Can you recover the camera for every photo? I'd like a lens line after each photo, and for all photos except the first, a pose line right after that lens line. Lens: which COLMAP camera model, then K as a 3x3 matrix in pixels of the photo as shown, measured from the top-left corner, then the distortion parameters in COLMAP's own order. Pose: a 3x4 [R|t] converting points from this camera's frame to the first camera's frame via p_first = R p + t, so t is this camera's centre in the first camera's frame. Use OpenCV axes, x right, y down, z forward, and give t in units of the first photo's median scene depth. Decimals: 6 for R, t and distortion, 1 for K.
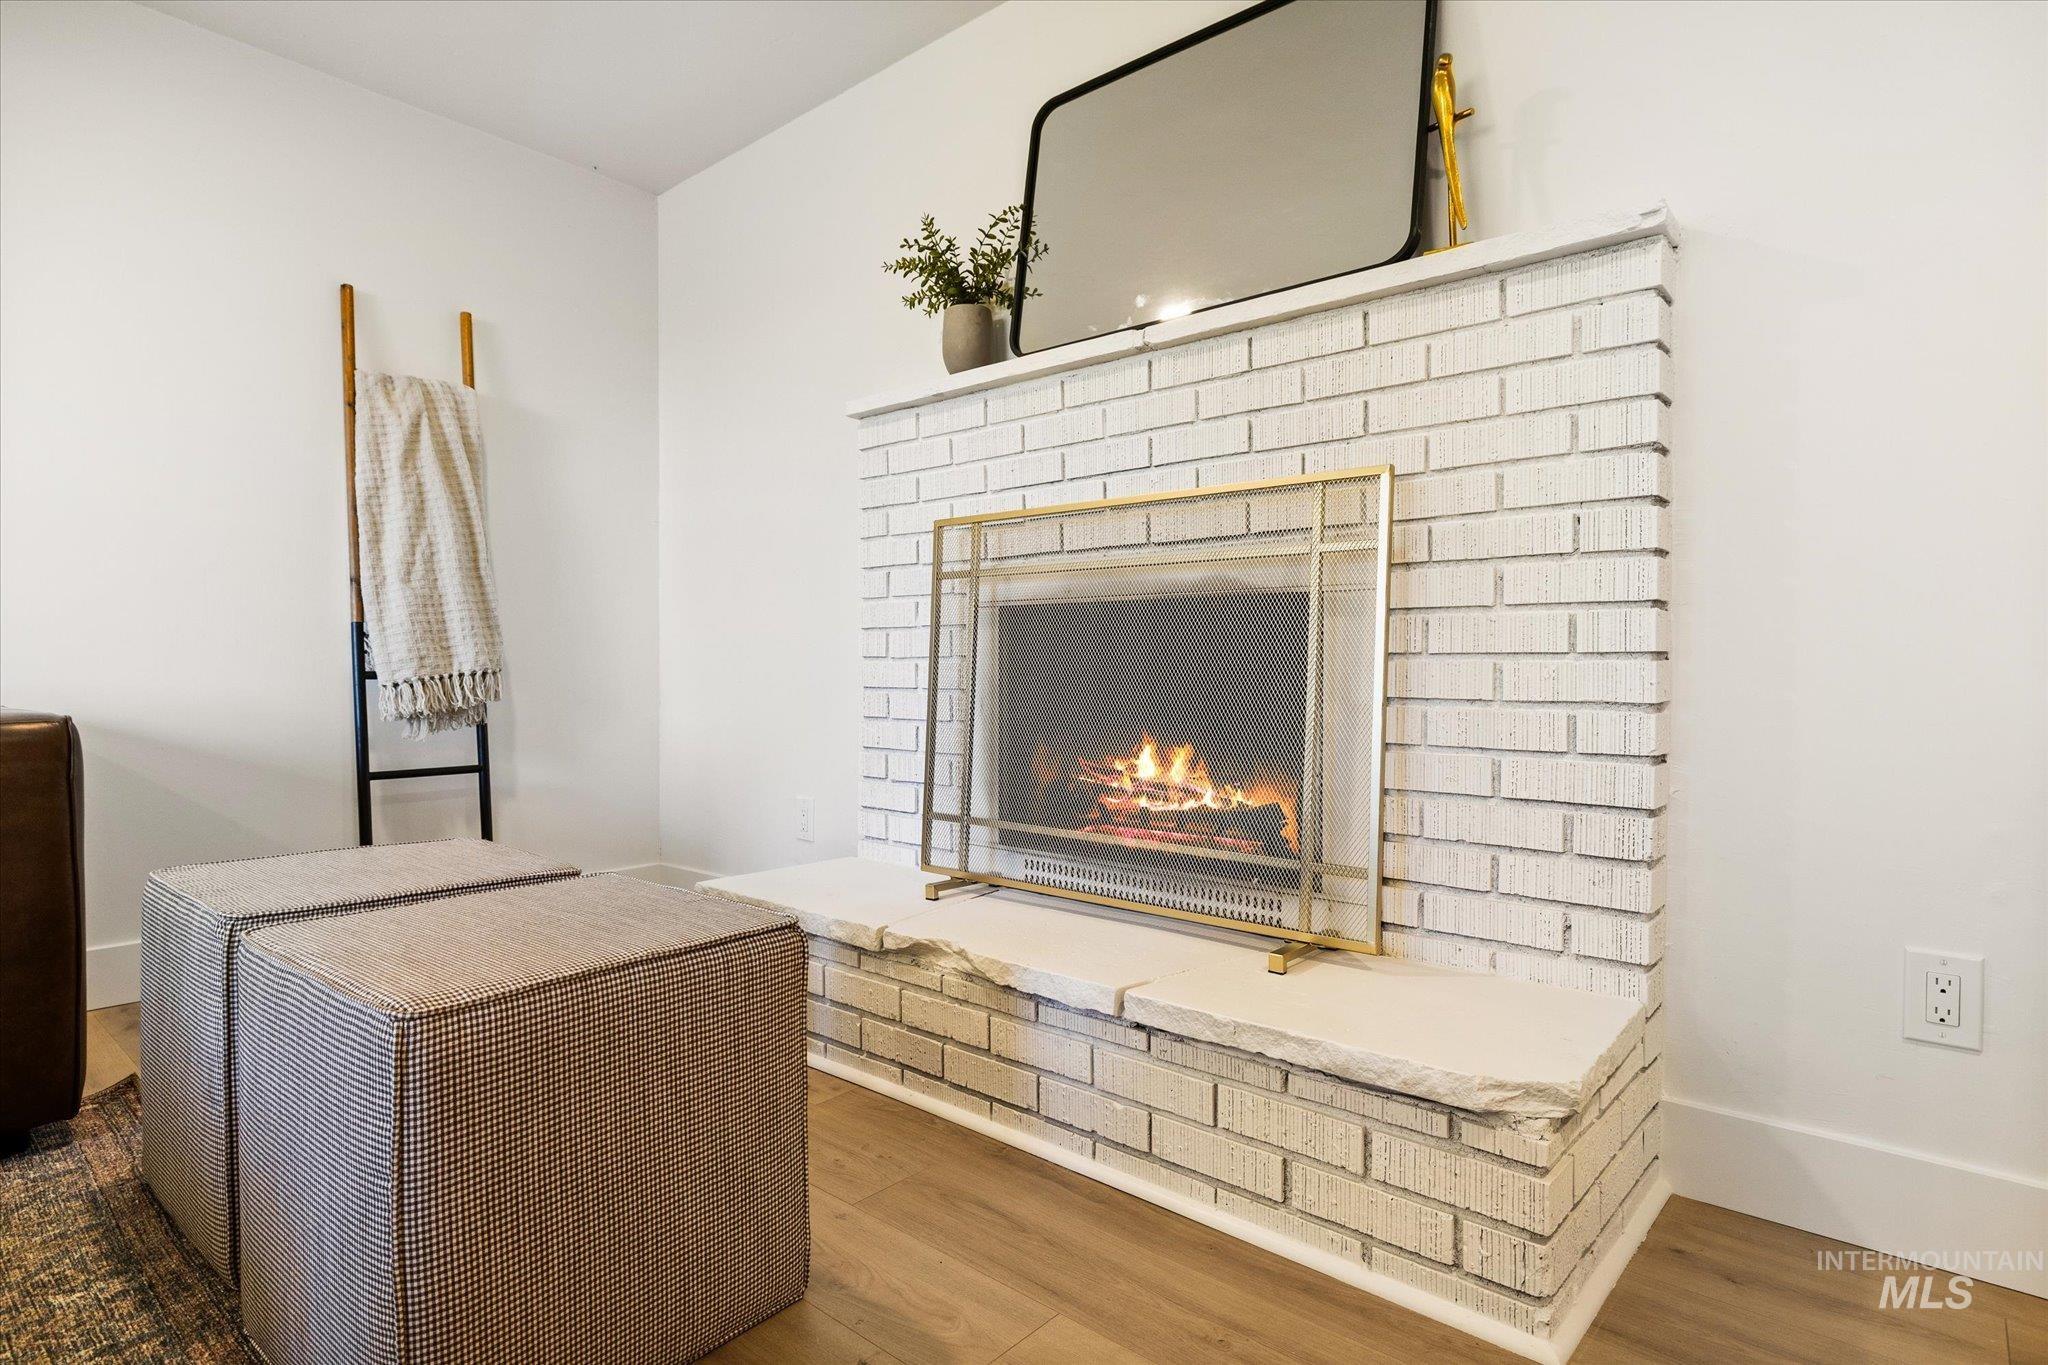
lens RADIAL K [[1050.3, 0, 1024.3], [0, 1050.3, 684.1], [0, 0, 1]] dist [0.006536, 0.001124]
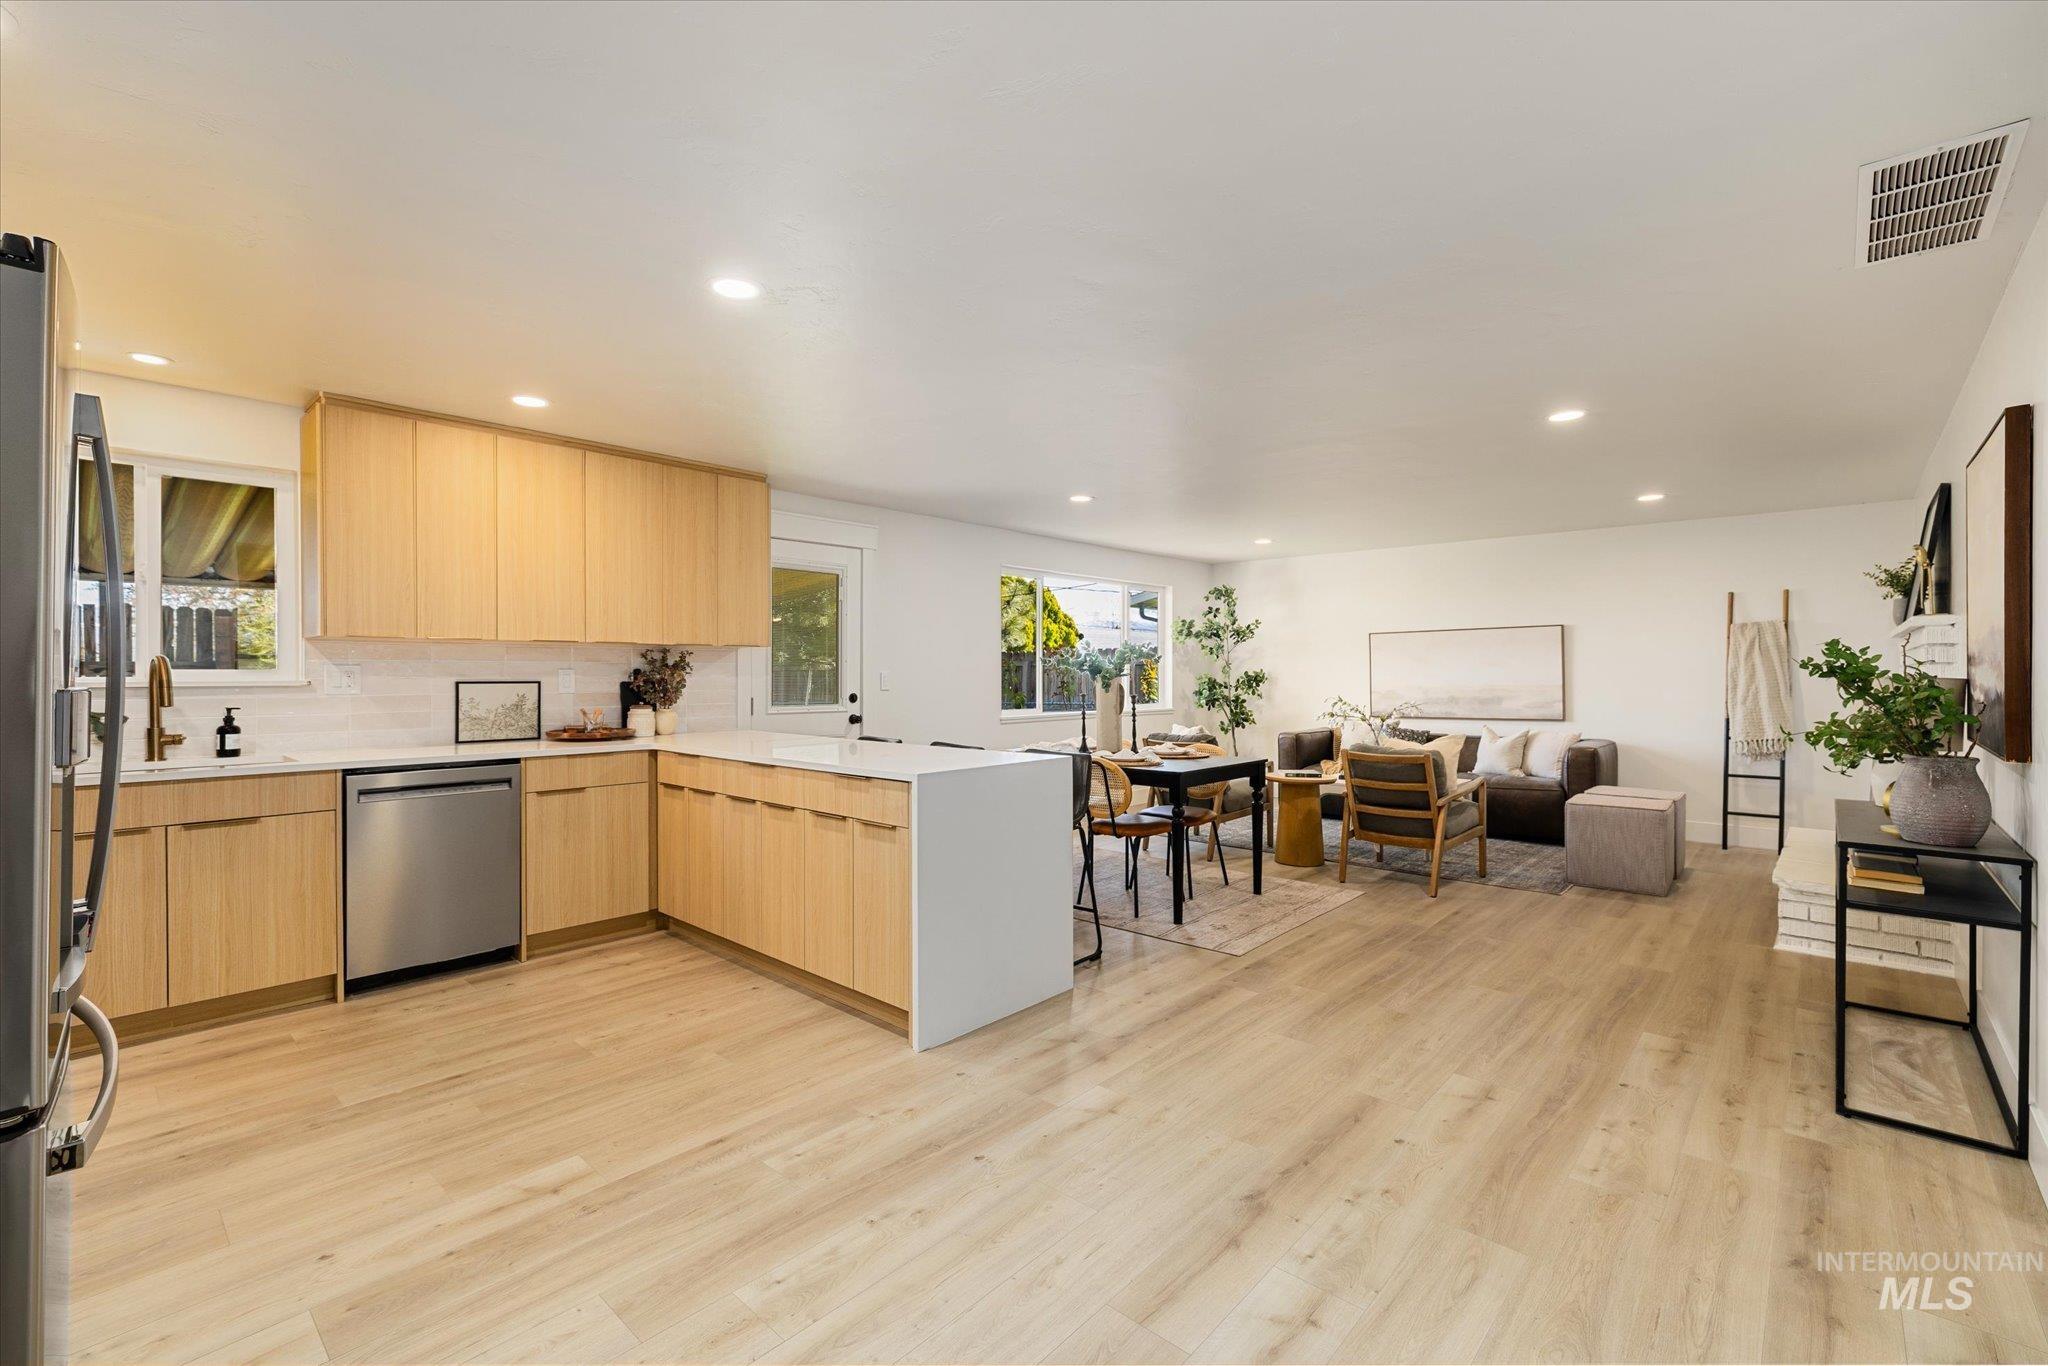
lens RADIAL K [[880.3, 0, 997.8], [0, 880.3, 679.3], [0, 0, 1]] dist [0.001655, 0.000773]
pose [[-0.047811, 0.003918, -0.998849, 1.906221], [-0.012859, 0.999907, 0.004538, -0.160654], [0.998774, 0.013061, -0.047756, -0.851023]]
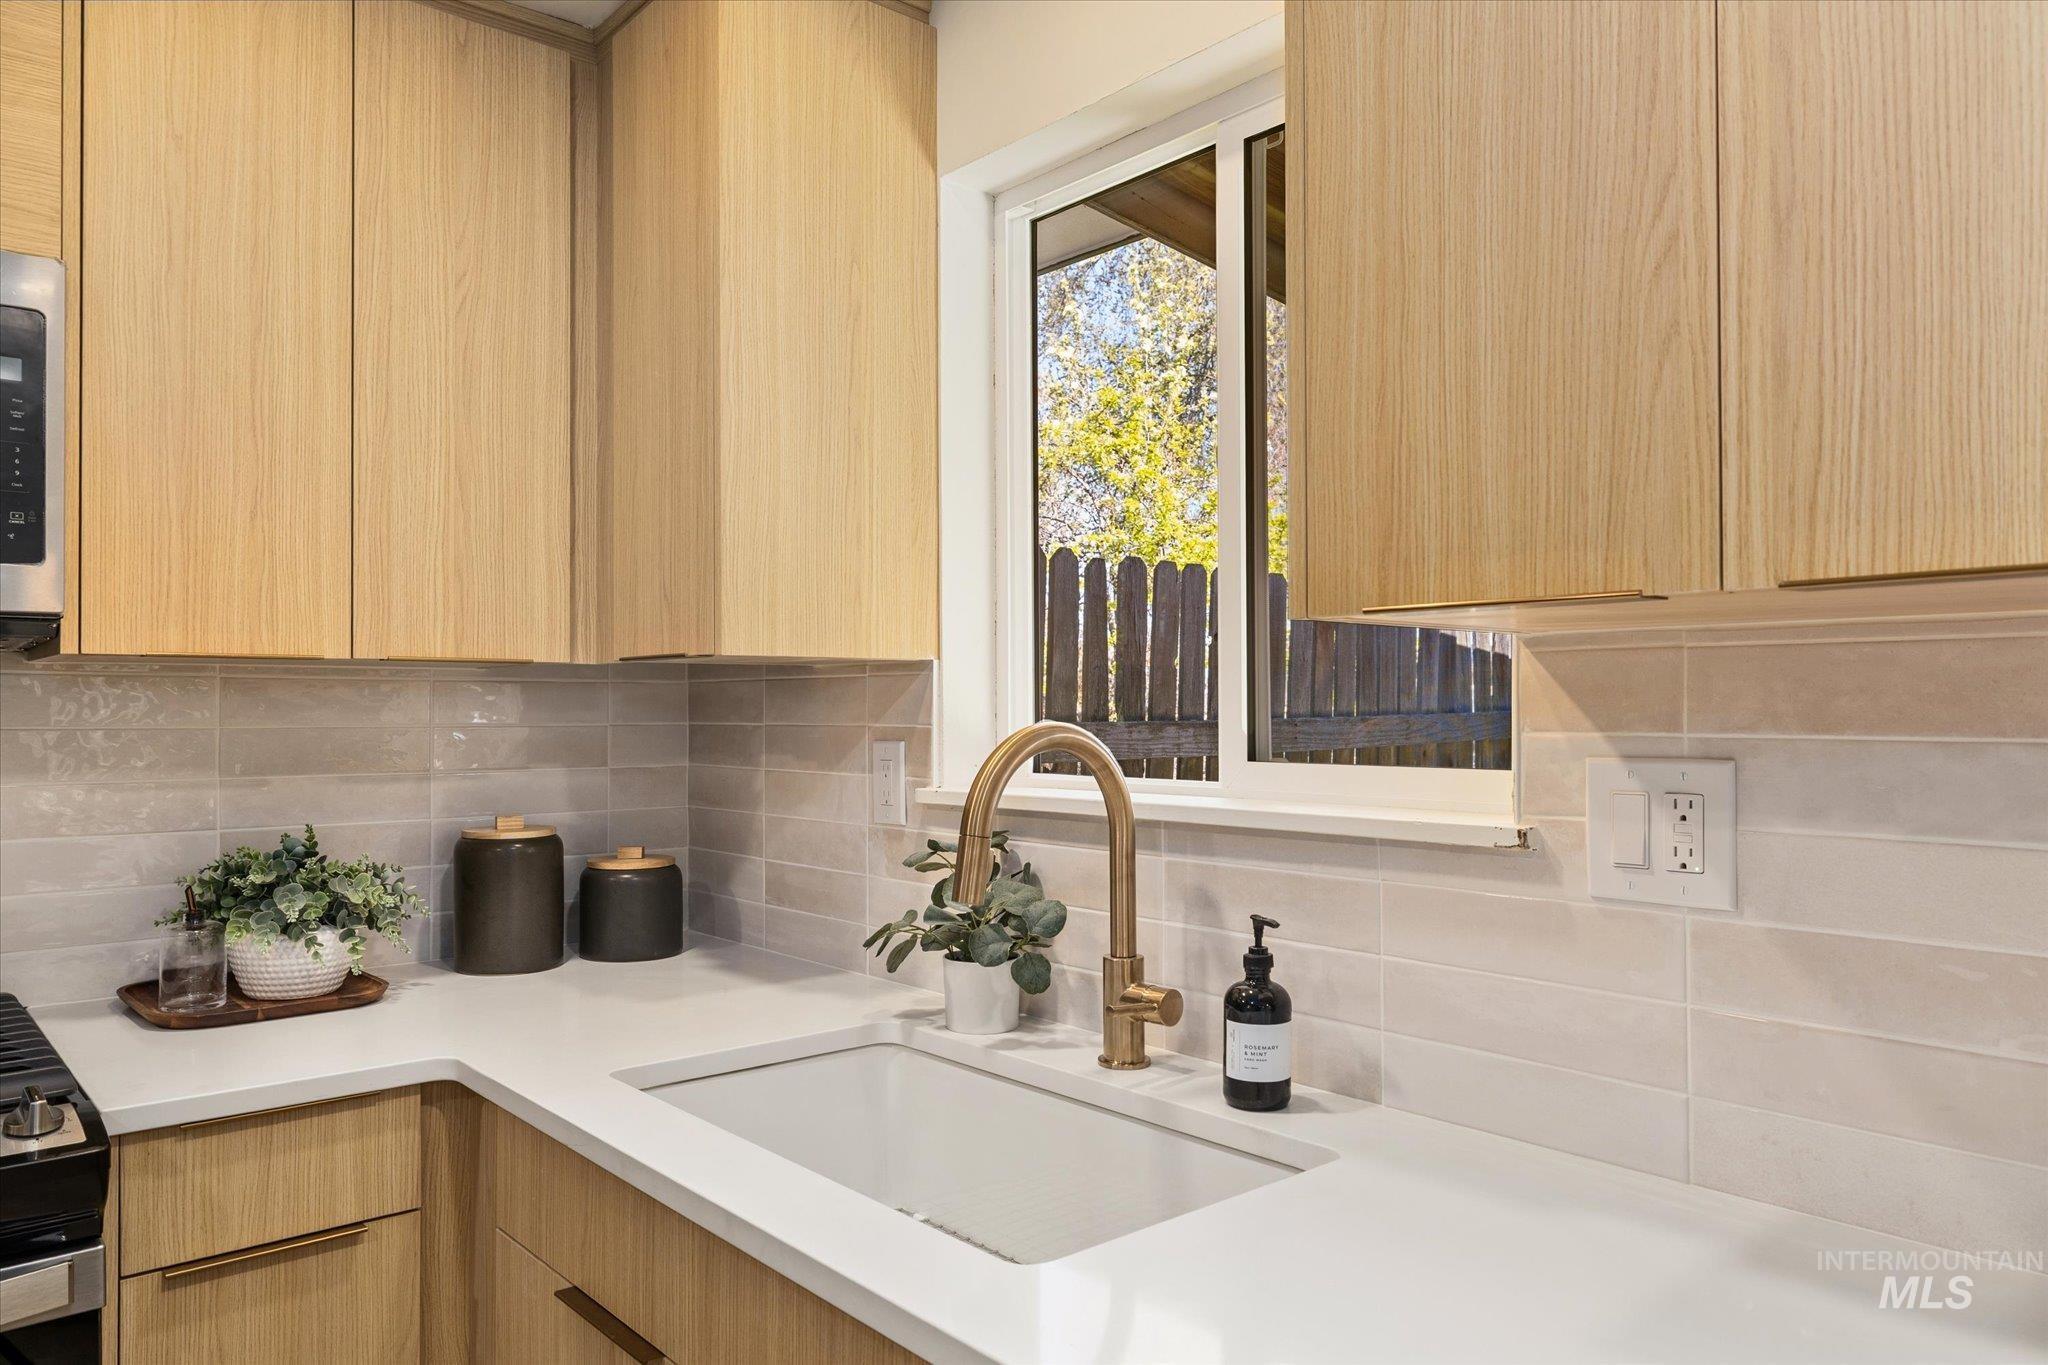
lens RADIAL K [[1388.3, 0, 1014.4], [0, 1388.3, 681.9], [0, 0, 1]] dist [-0.003615, -0.002932]
pose [[-0.989218, 0.003090, 0.146421, 0.533123], [0.002139, 0.999976, -0.006658, -0.188848], [-0.146438, -0.006273, -0.989200, -1.574916]]
